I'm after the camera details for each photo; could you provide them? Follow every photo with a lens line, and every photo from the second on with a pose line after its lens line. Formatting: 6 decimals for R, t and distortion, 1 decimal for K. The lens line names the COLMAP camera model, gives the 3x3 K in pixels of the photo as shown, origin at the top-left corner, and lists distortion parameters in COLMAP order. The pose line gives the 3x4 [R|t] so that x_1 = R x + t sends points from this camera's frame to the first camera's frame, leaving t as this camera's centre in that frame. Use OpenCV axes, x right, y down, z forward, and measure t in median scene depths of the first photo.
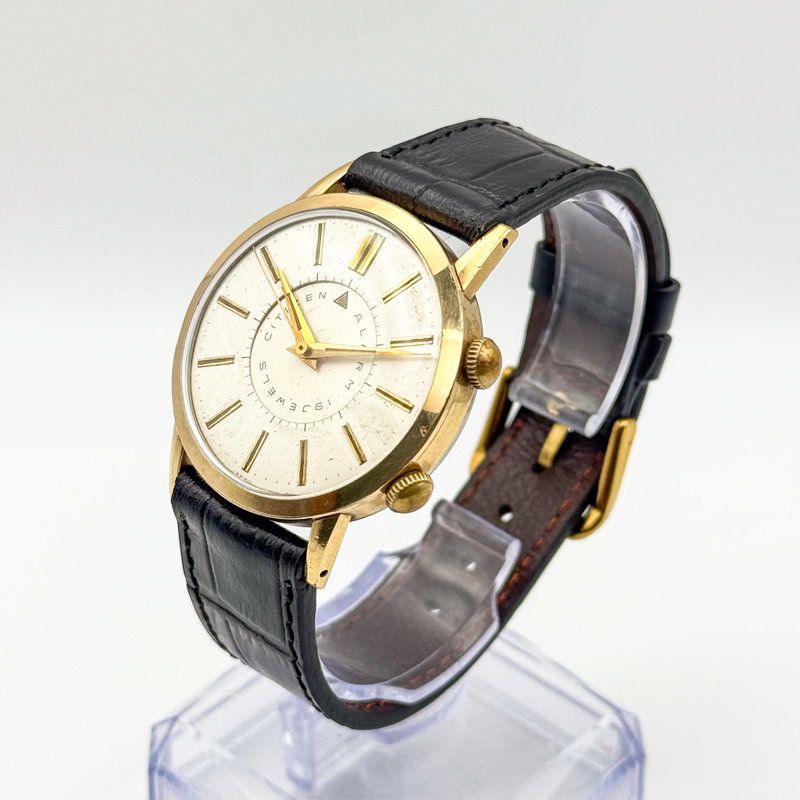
lens RADIAL K [[2113.8, 0, 400.0], [0, 2113.8, 400.0], [0, 0, 1]] dist [0.053905, -0.160289]
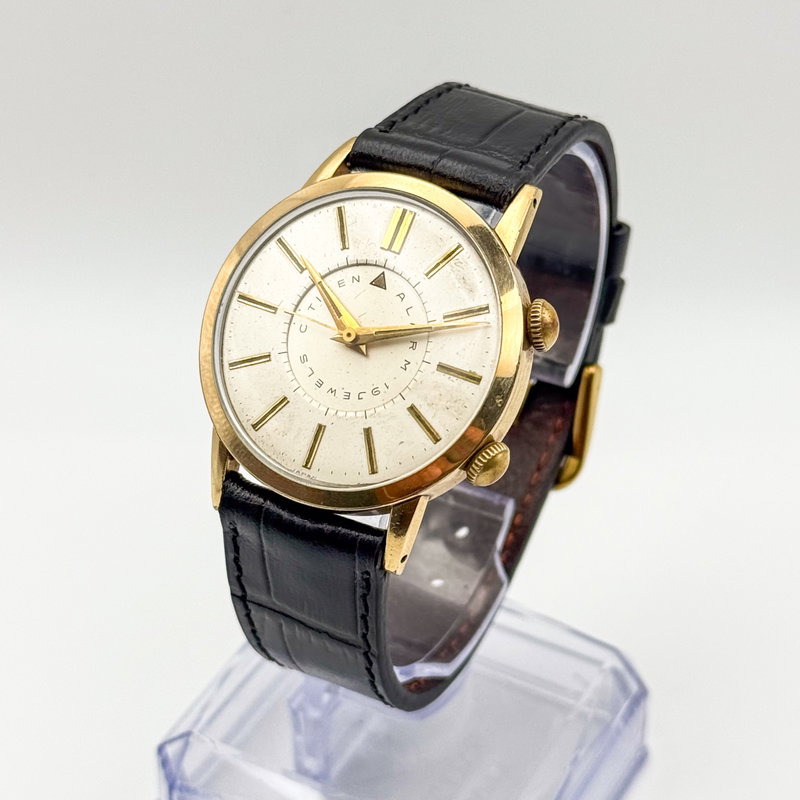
lens RADIAL K [[2113.8, 0, 400.0], [0, 2113.8, 400.0], [0, 0, 1]] dist [0.053905, -0.160289]
pose [[0.969356, -0.139951, 0.201899, -0.220215], [0.136333, 0.990153, 0.031791, -0.022147], [-0.204360, -0.003291, 0.978890, 0.035744]]
